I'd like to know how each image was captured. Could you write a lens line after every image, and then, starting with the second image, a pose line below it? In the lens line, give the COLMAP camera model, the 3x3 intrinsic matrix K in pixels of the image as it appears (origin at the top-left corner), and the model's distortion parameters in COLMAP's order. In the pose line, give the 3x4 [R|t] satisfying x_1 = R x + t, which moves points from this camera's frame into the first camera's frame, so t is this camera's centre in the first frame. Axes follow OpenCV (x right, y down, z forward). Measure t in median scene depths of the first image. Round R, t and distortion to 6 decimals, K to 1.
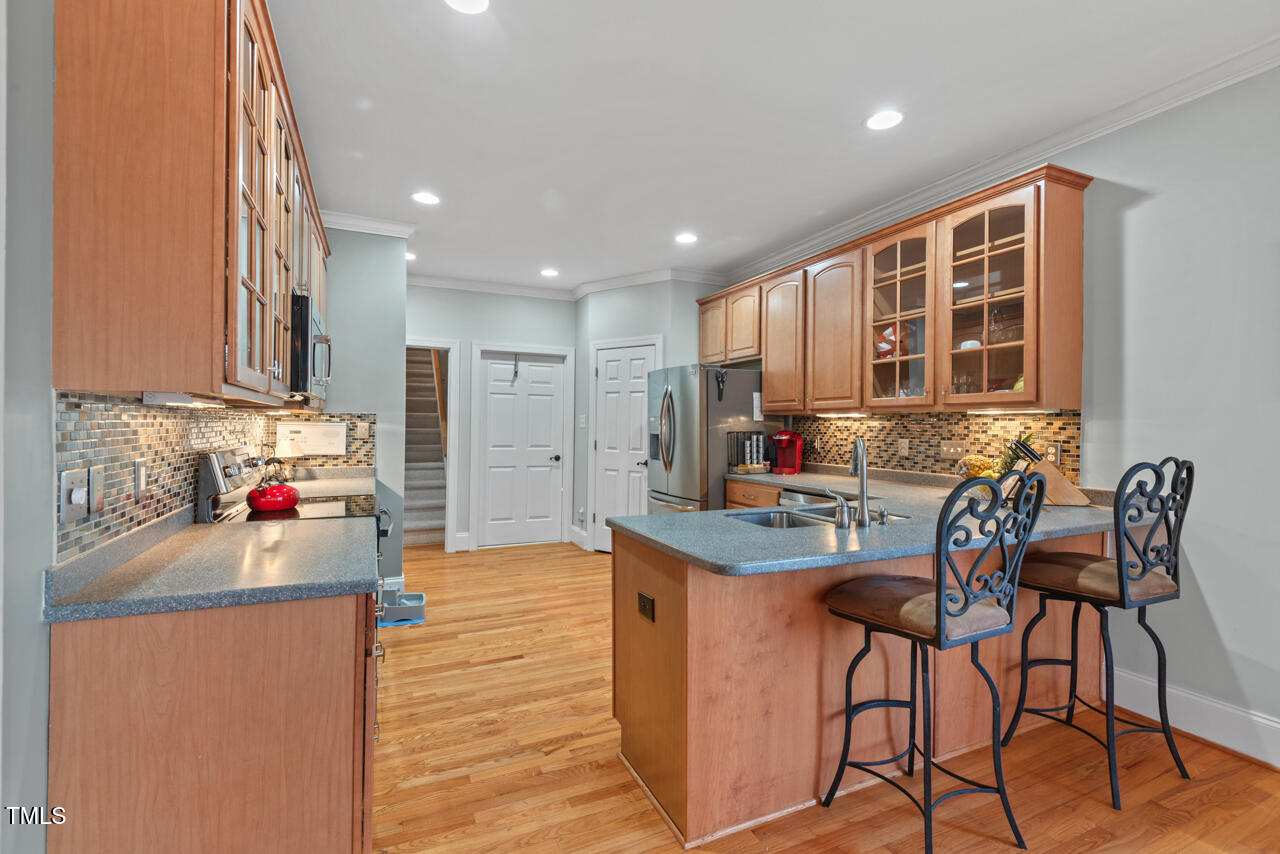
lens RADIAL K [[576.3, 0, 641.9], [0, 576.3, 422.1], [0, 0, 1]] dist [0.038281, -0.025816]
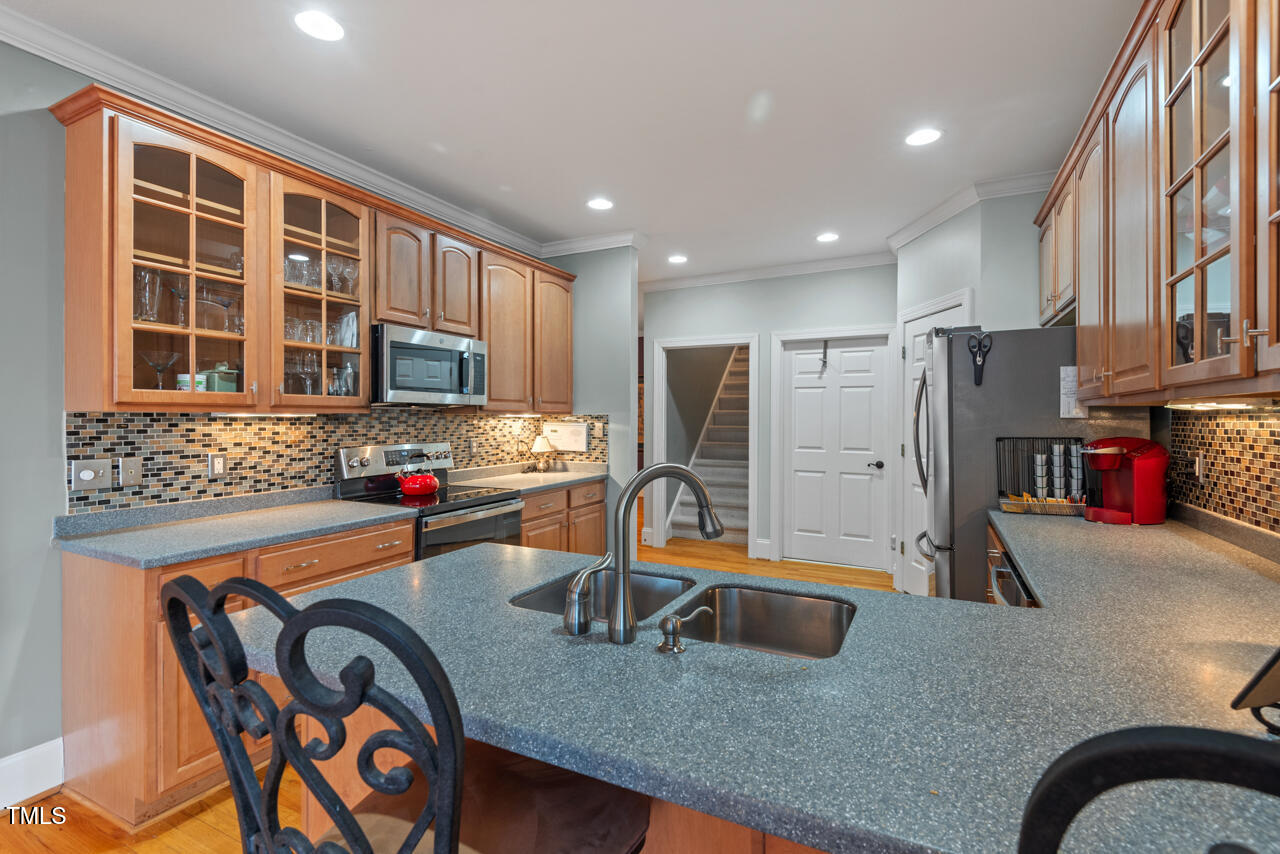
lens RADIAL K [[573.4, 0, 642.3], [0, 573.4, 415.7], [0, 0, 1]] dist [0.039795, -0.023828]
pose [[0.625874, -0.010509, -0.779853, 0.436724], [0.009171, 0.999939, -0.006114, -0.005504], [0.779870, -0.003326, 0.625932, 0.397176]]
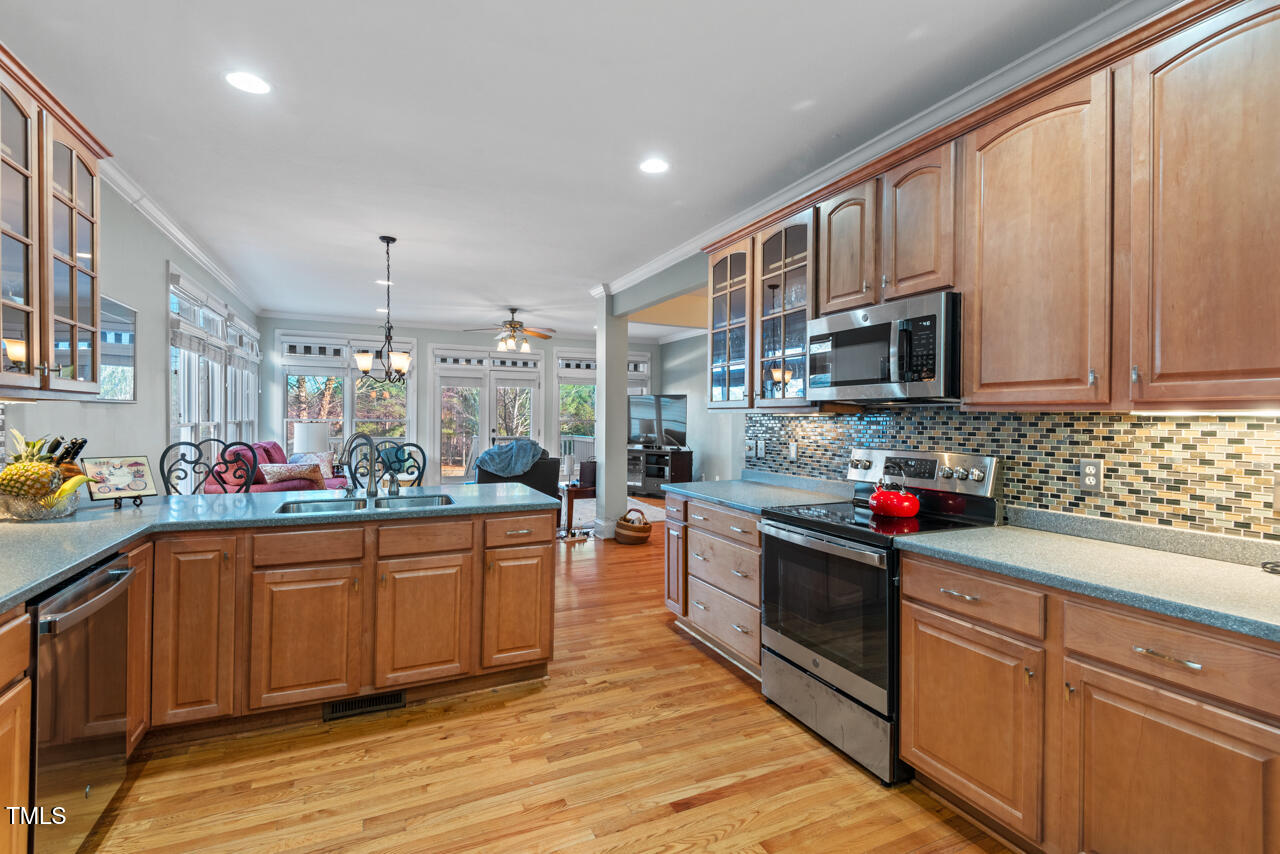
lens RADIAL K [[576.3, 0, 641.9], [0, 576.3, 422.1], [0, 0, 1]] dist [0.038281, -0.025816]
pose [[-0.999896, -0.012960, -0.006375, -0.133774], [-0.012977, 0.999912, 0.002633, -0.002975], [0.006341, 0.002715, -0.999976, 1.323518]]
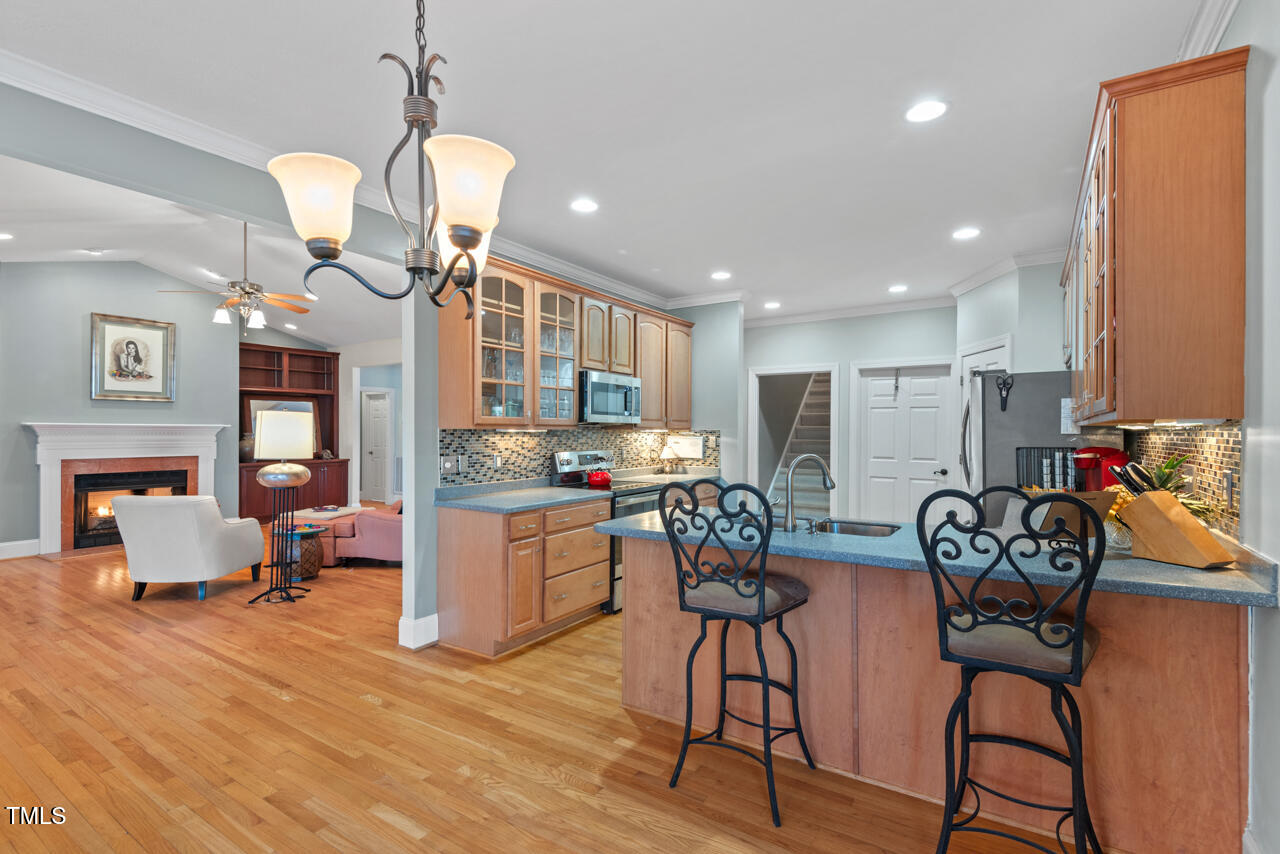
lens RADIAL K [[586.1, 0, 640.0], [0, 586.1, 427.0], [0, 0, 1]] dist [0.040978, -0.027292]
pose [[0.533709, -0.013261, -0.845564, 0.670107], [0.006277, 0.999912, -0.011720, -0.006907], [0.845645, 0.000947, 0.533745, 0.081237]]
